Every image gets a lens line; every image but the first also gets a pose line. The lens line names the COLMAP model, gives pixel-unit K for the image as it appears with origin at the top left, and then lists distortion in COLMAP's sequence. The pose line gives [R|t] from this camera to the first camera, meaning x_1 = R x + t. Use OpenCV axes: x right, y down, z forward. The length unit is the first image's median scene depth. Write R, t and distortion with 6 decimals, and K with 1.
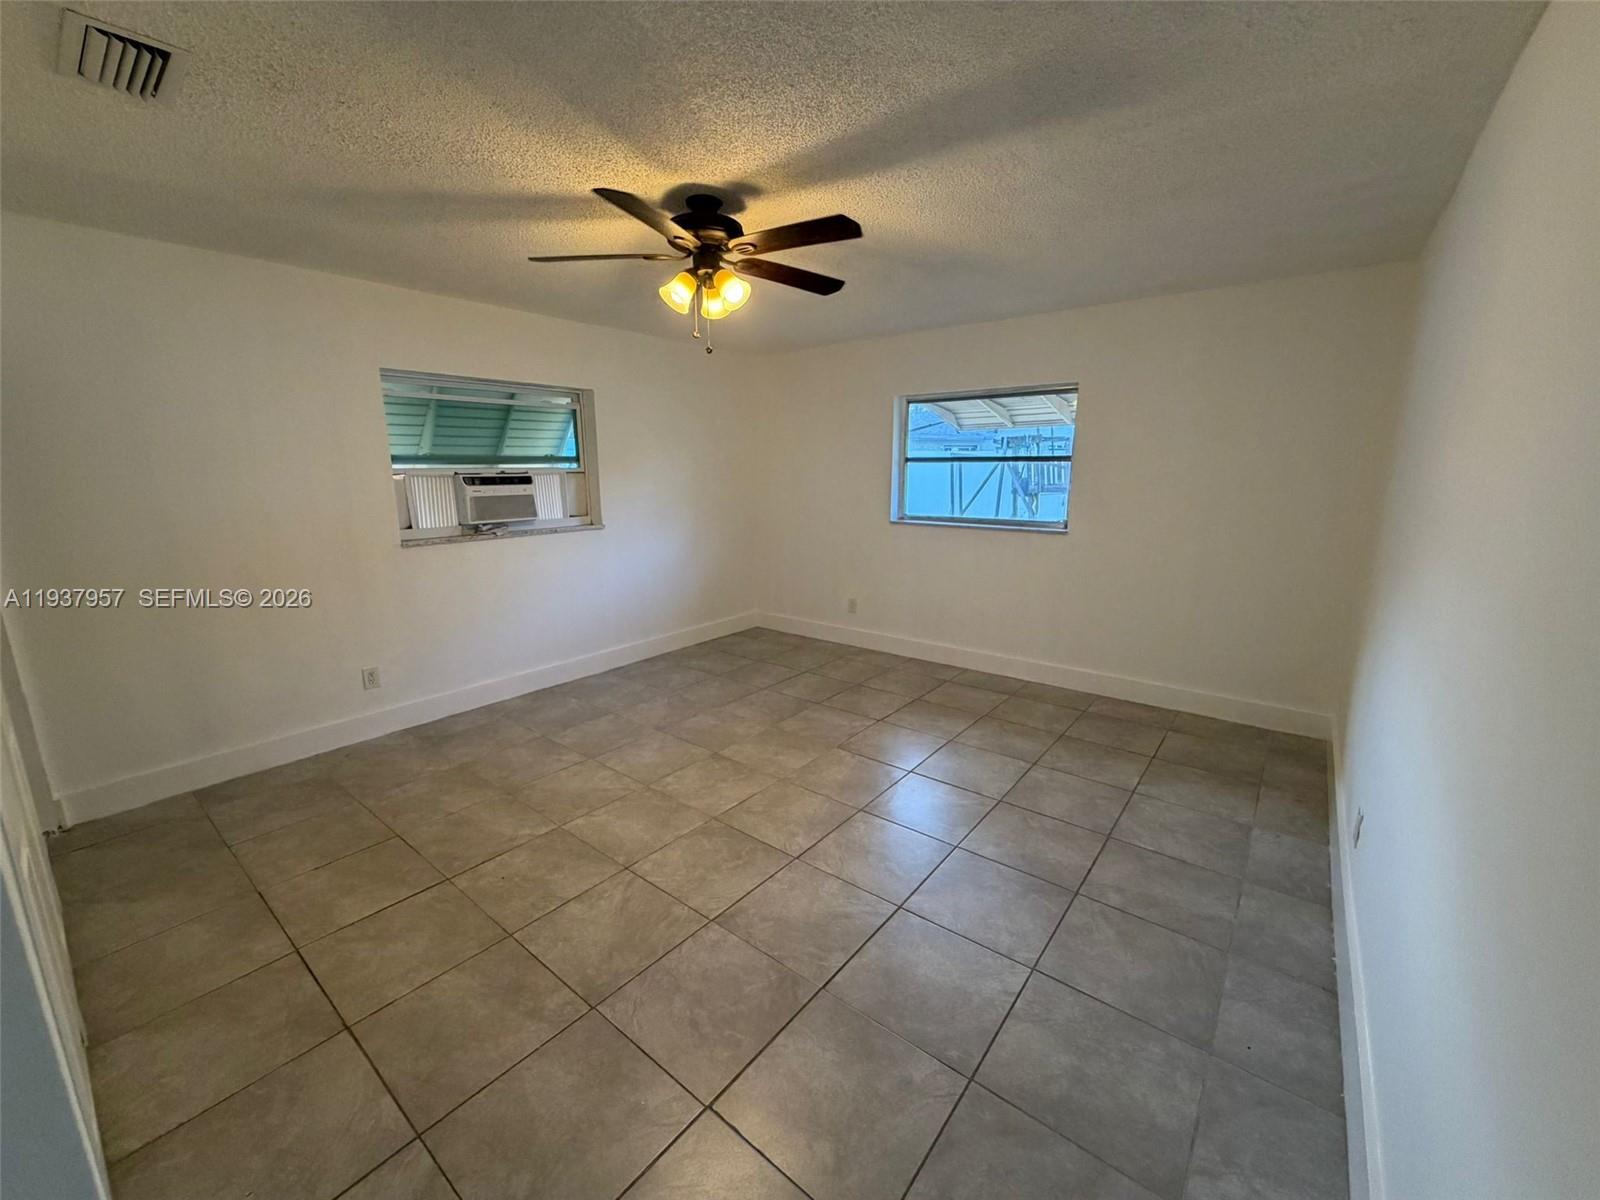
lens RADIAL K [[637.1, 0, 795.2], [0, 637.1, 597.7], [0, 0, 1]] dist [0.000723, -0.000490]
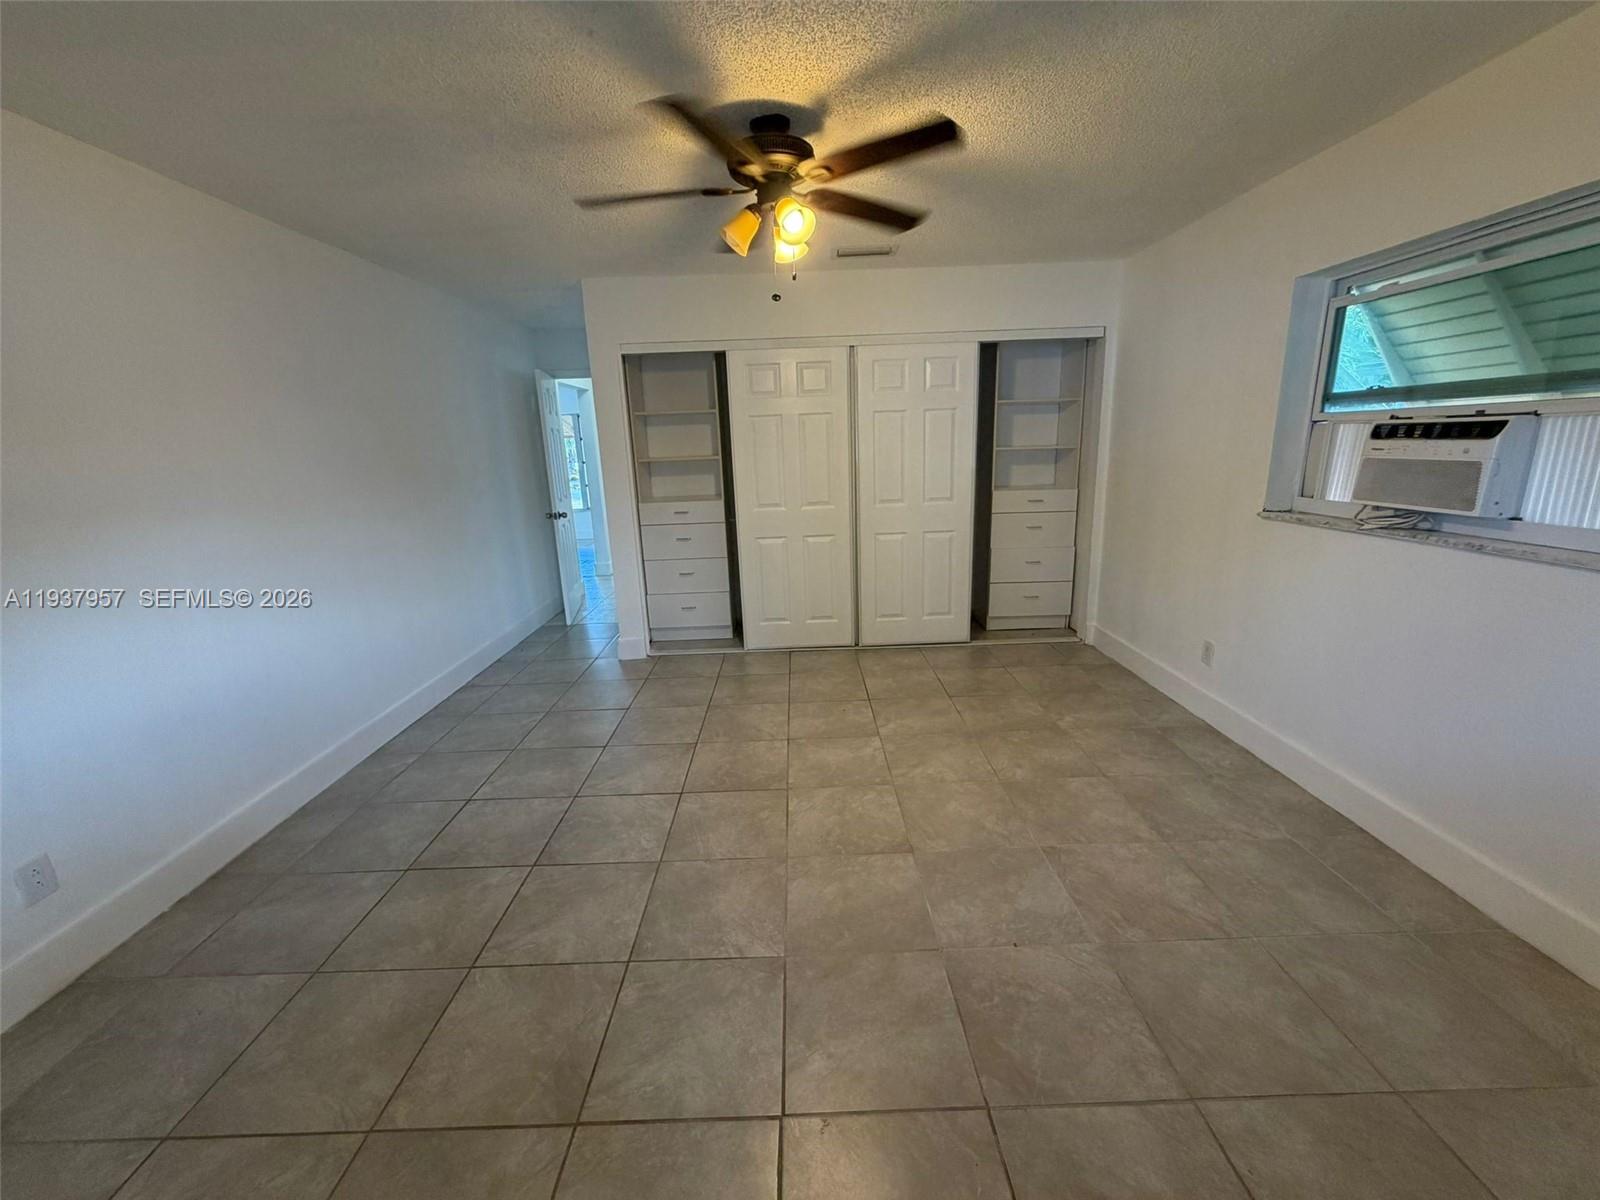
lens RADIAL K [[637.1, 0, 797.3], [0, 637.1, 595.1], [0, 0, 1]] dist [0.000723, -0.000490]
pose [[-0.774263, 0.180555, -0.606561, 0.351854], [-0.089775, 0.917411, 0.387682, -0.272862], [0.626464, 0.354622, -0.694108, 1.370267]]
